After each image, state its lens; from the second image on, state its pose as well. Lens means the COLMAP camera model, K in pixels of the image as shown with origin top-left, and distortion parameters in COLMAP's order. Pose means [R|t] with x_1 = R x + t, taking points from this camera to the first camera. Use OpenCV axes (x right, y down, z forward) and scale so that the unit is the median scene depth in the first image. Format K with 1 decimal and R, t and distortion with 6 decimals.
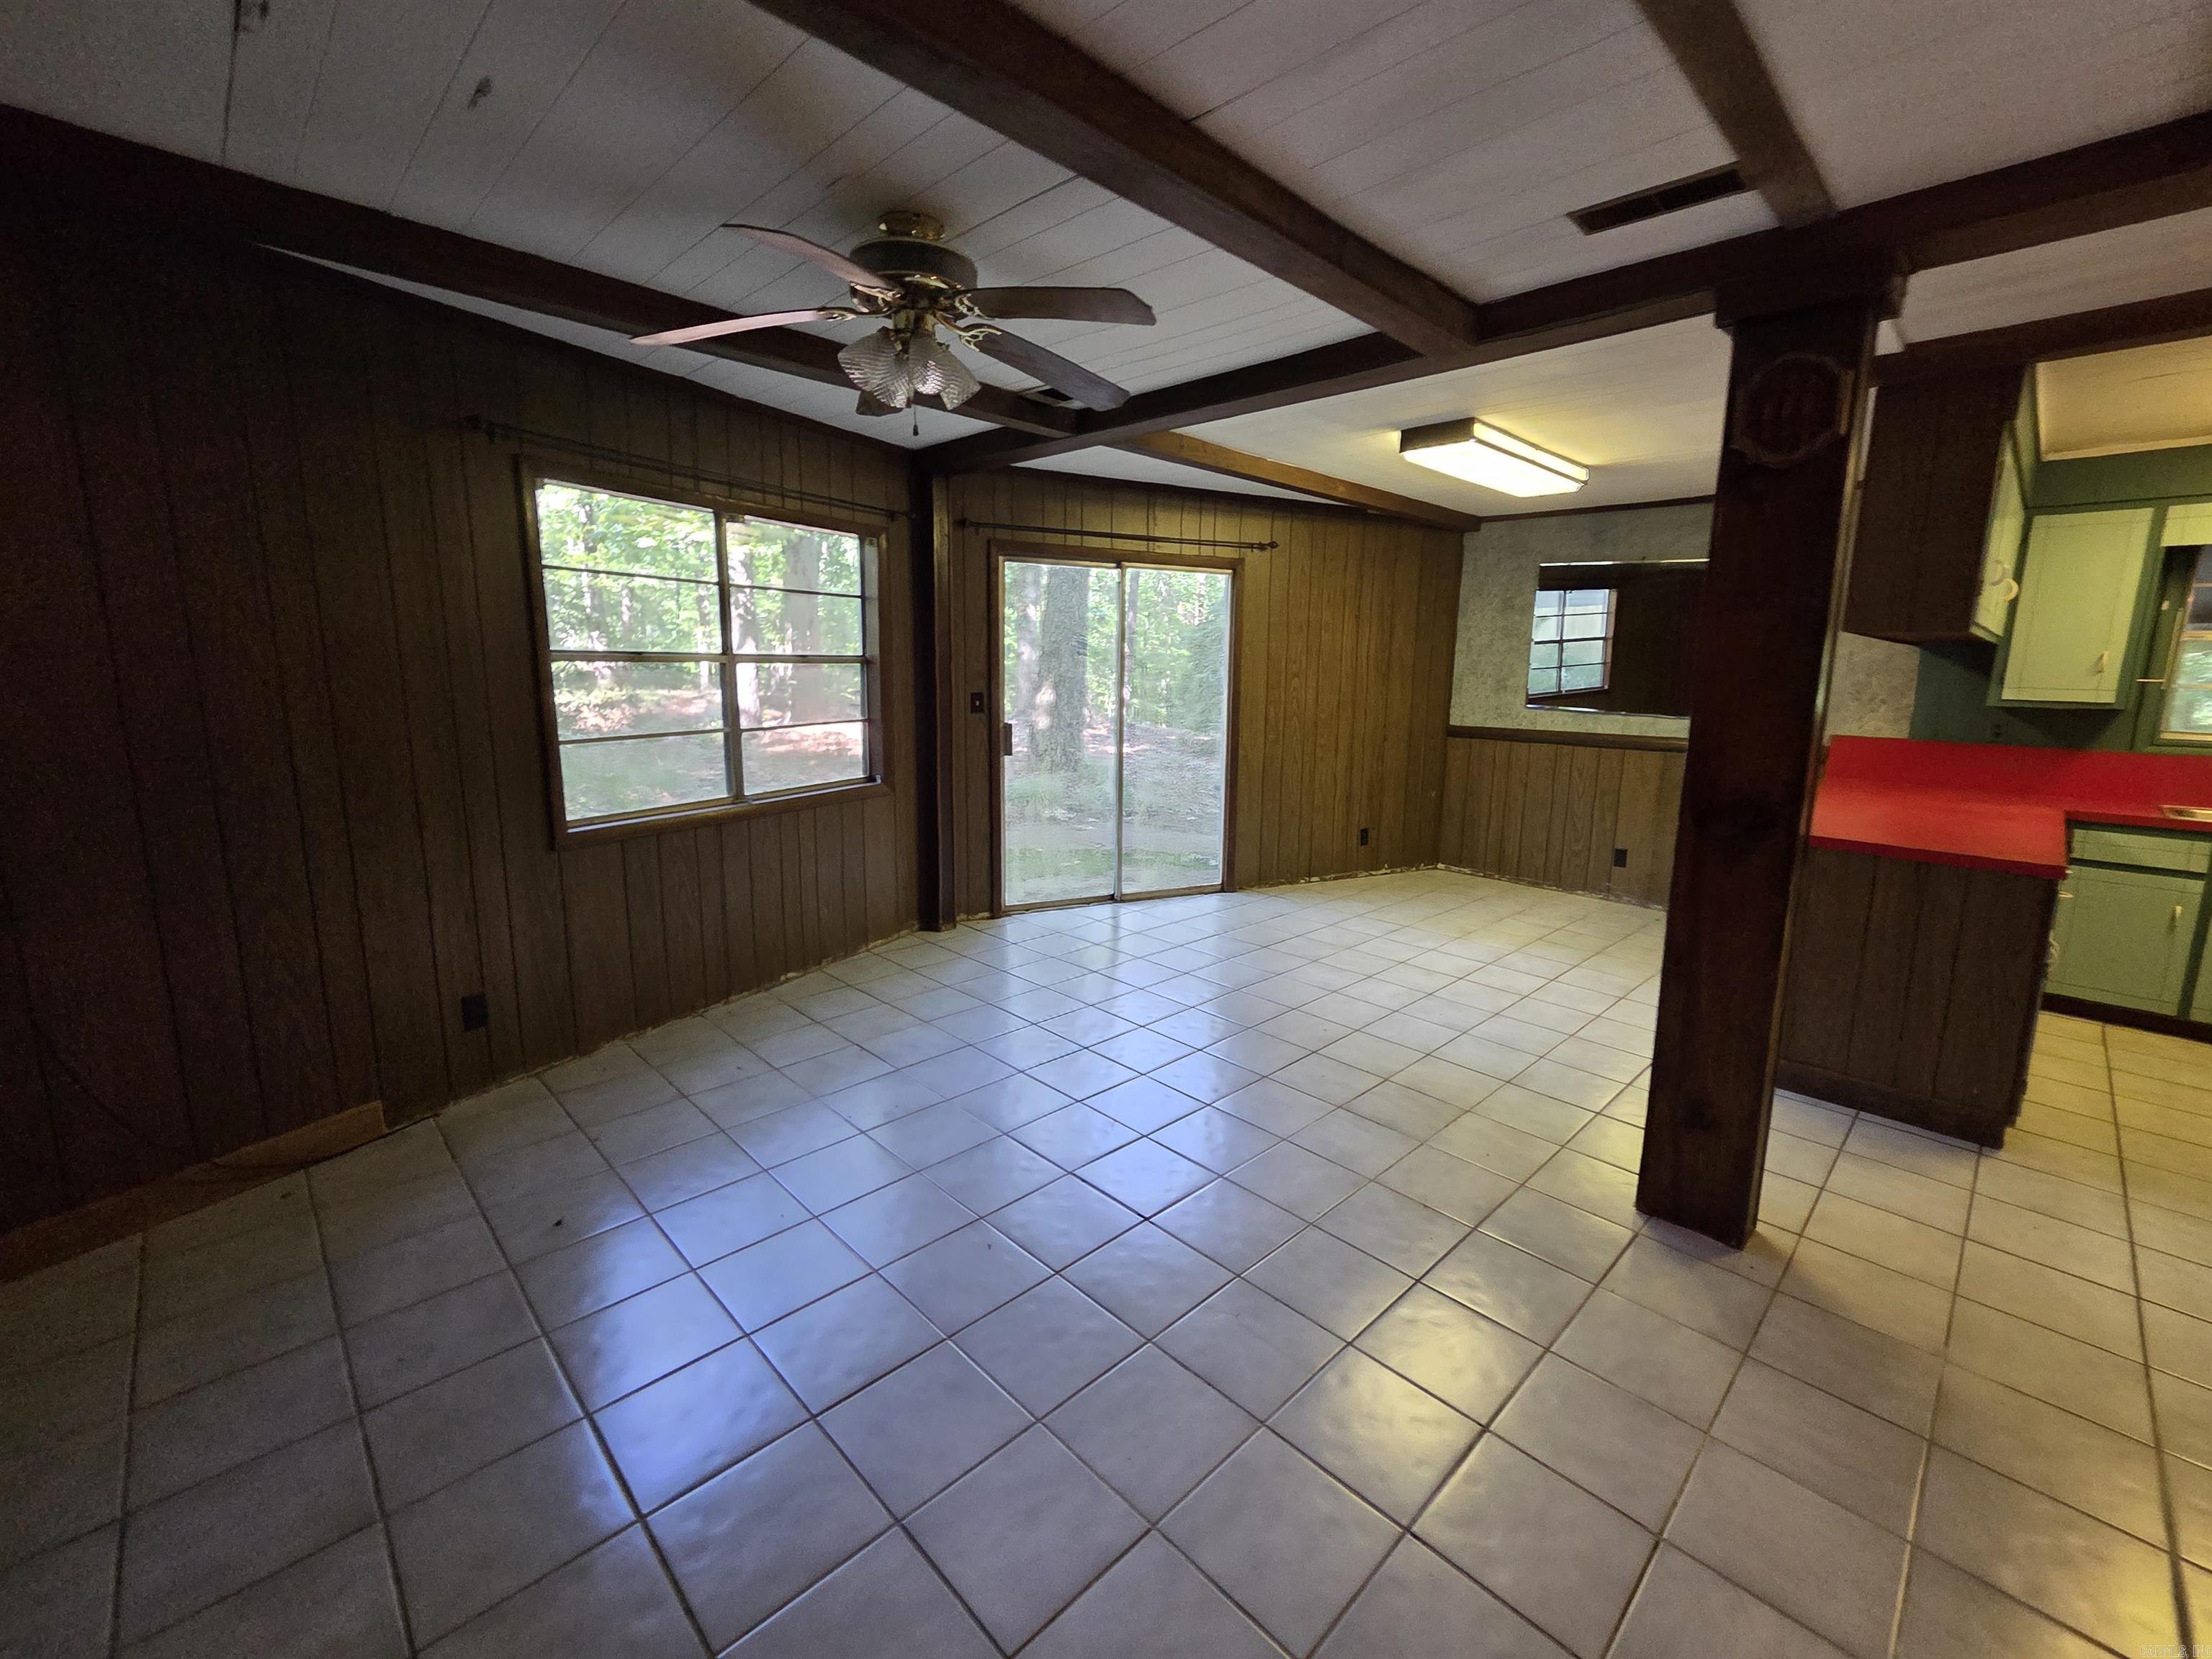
lens RADIAL K [[913.7, 0, 1126.3], [0, 913.7, 813.8], [0, 0, 1]] dist [0.004027, -0.000694]
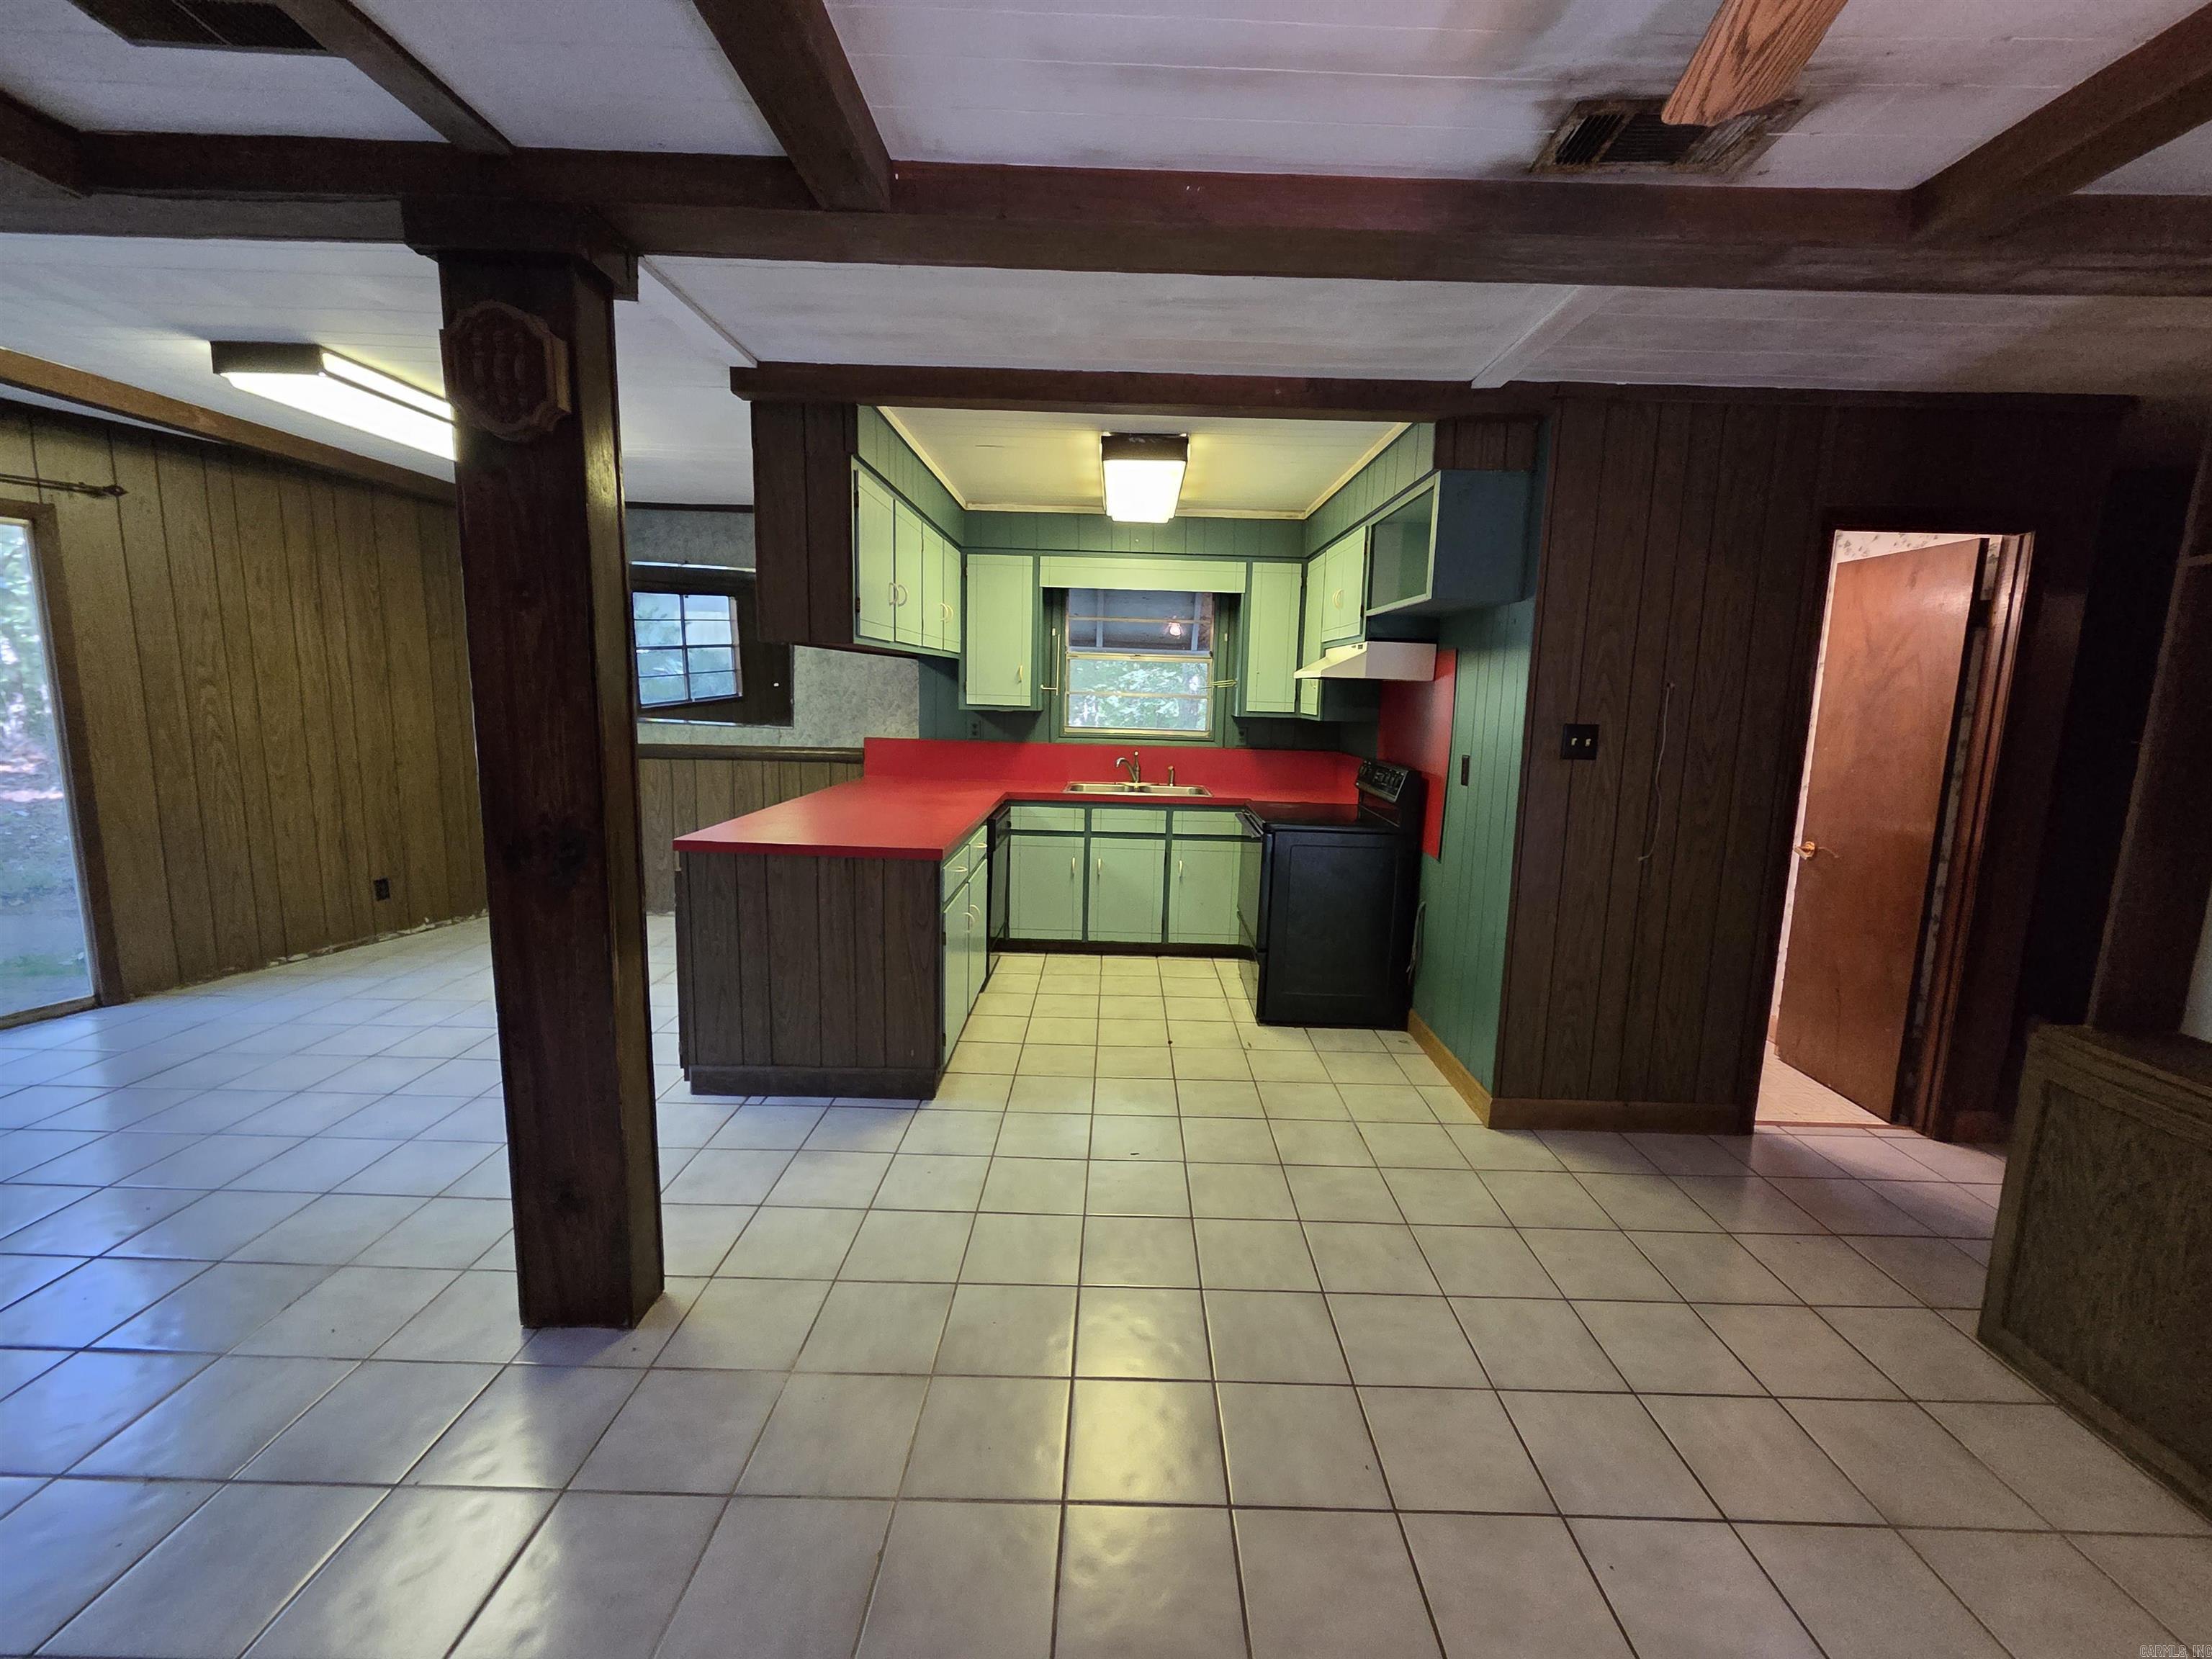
lens RADIAL K [[913.7, 0, 1116.1], [0, 913.7, 817.7], [0, 0, 1]] dist [0.004027, -0.000694]
pose [[0.710386, -0.100797, 0.696557, 0.213805], [0.103079, 0.993920, 0.038702, -0.002077], [-0.696223, 0.044307, 0.716457, 0.005631]]
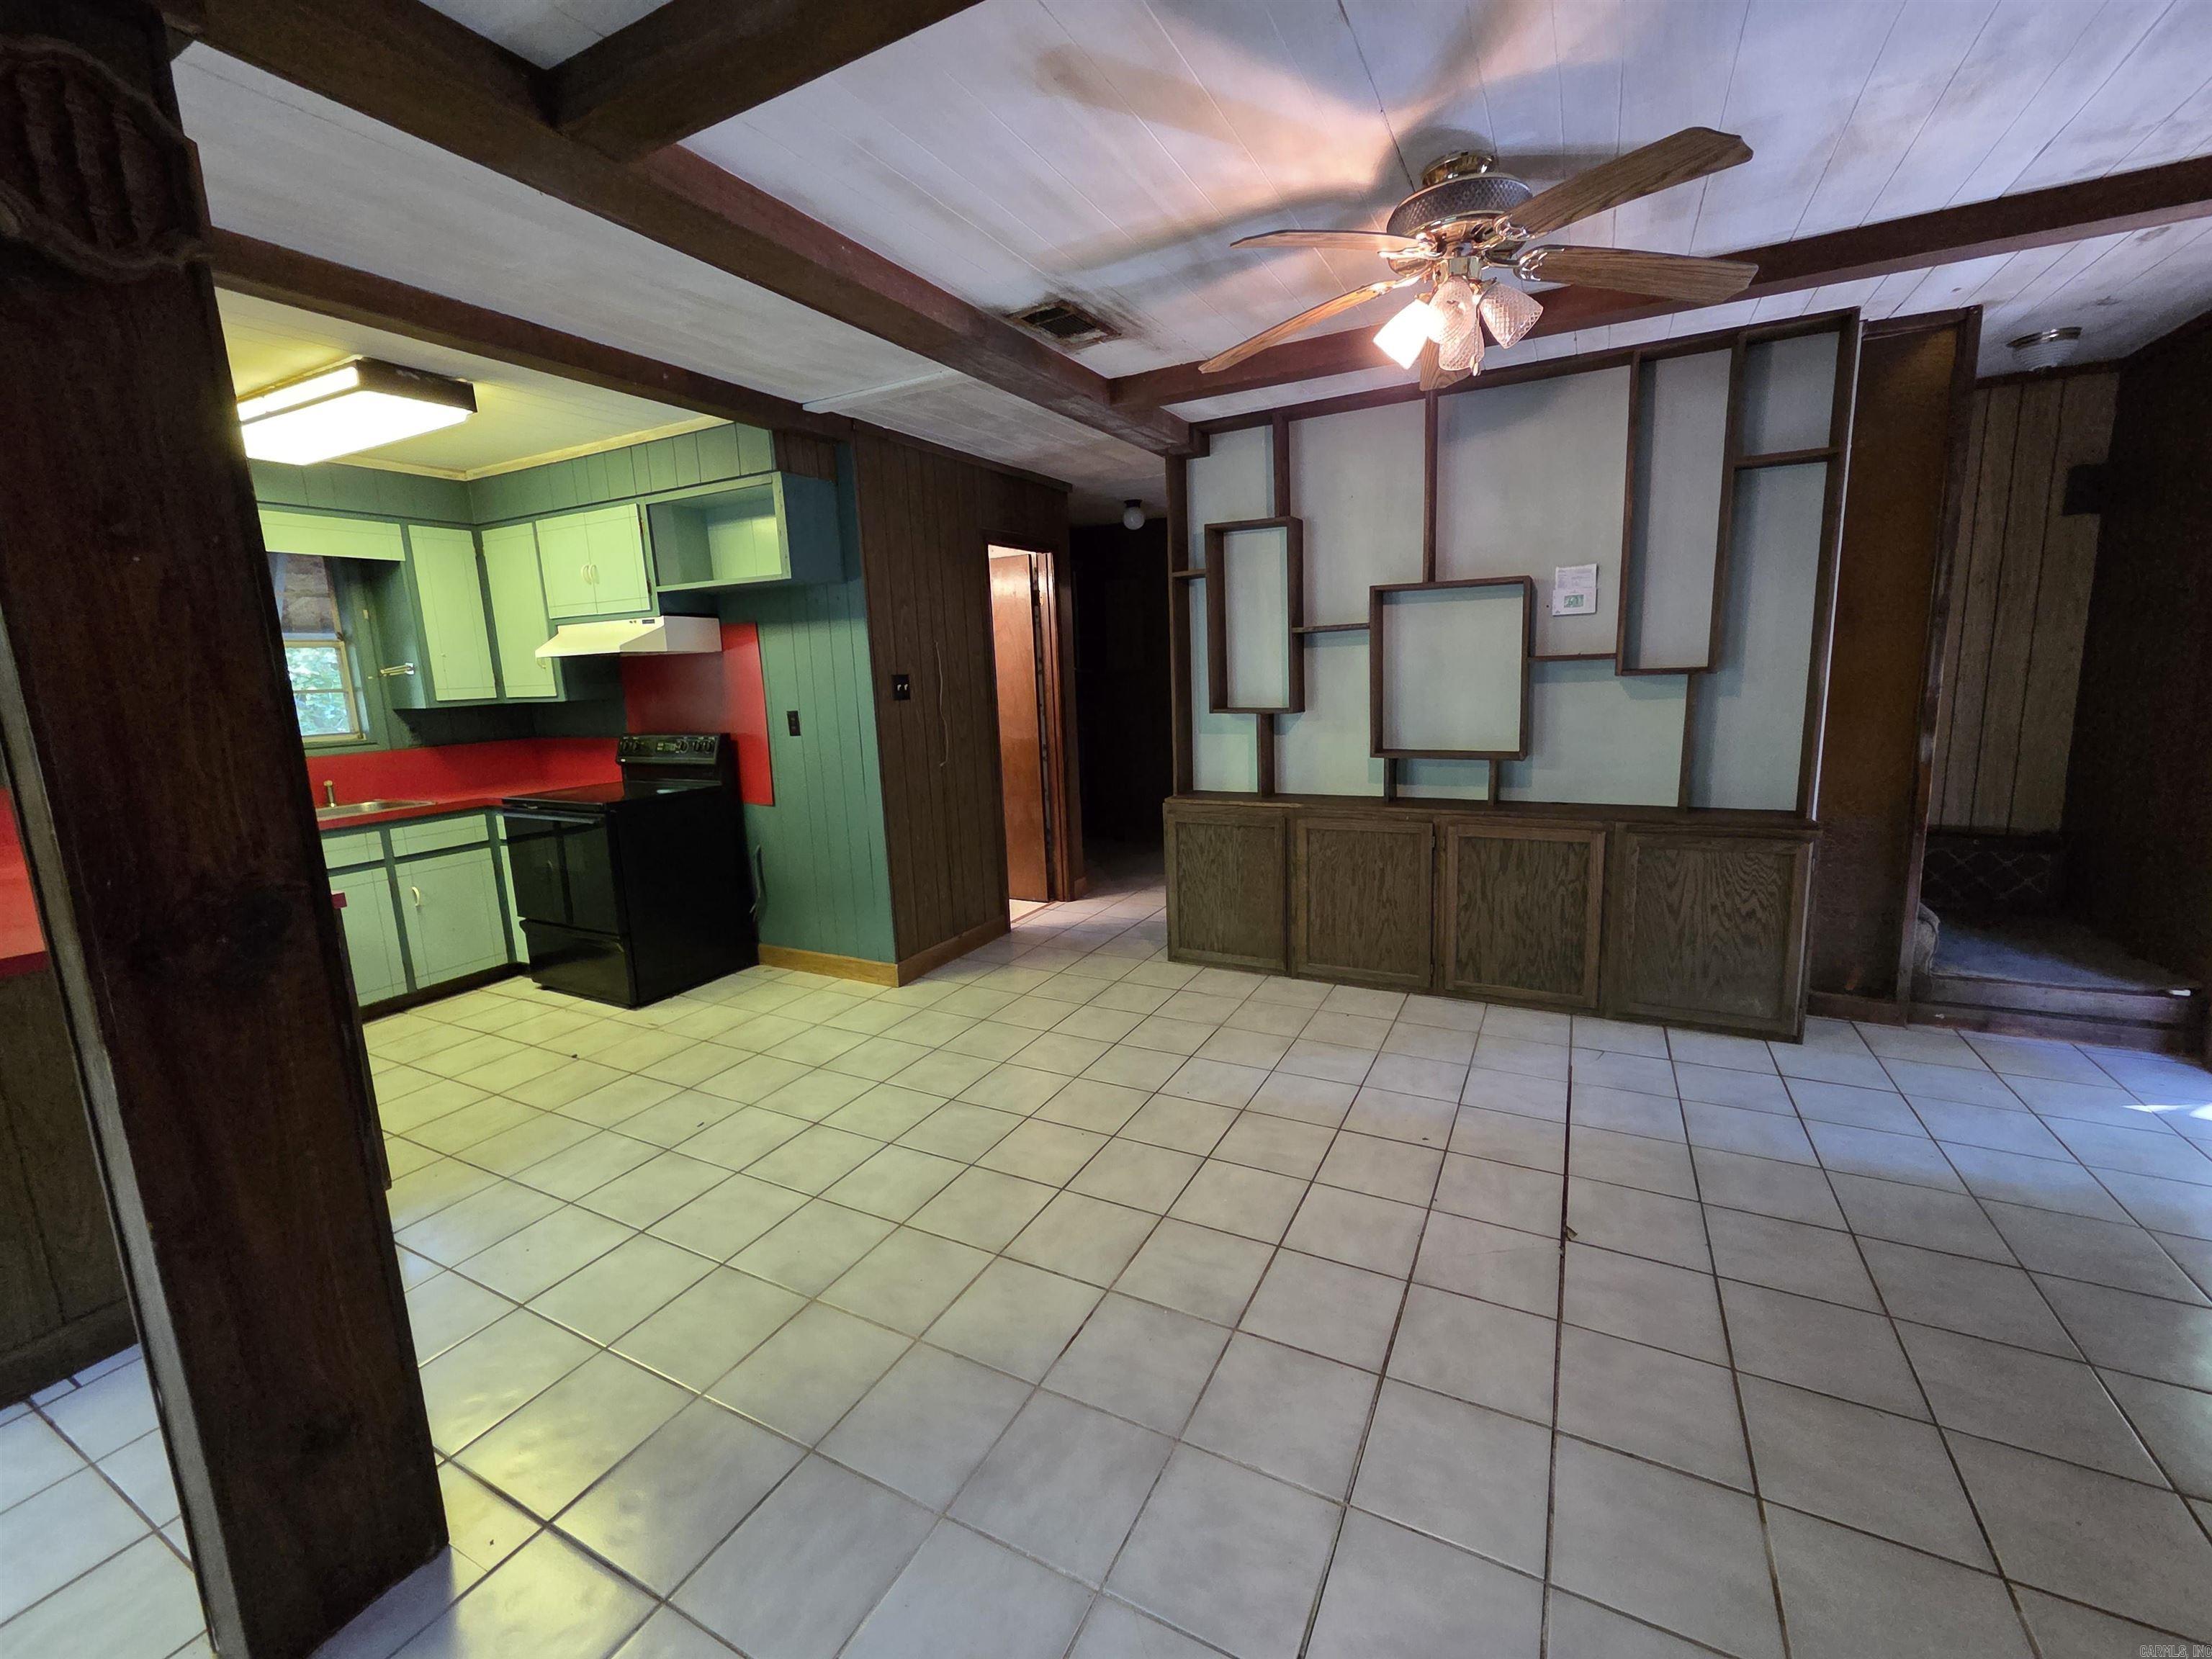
lens RADIAL K [[913.7, 0, 1115.3], [0, 913.7, 815.4], [0, 0, 1]] dist [0.004027, -0.000694]
pose [[-0.304896, -0.165011, 0.937982, -0.002940], [0.191347, 0.954180, 0.230059, -0.040613], [-0.932966, 0.249624, -0.259351, 0.292810]]
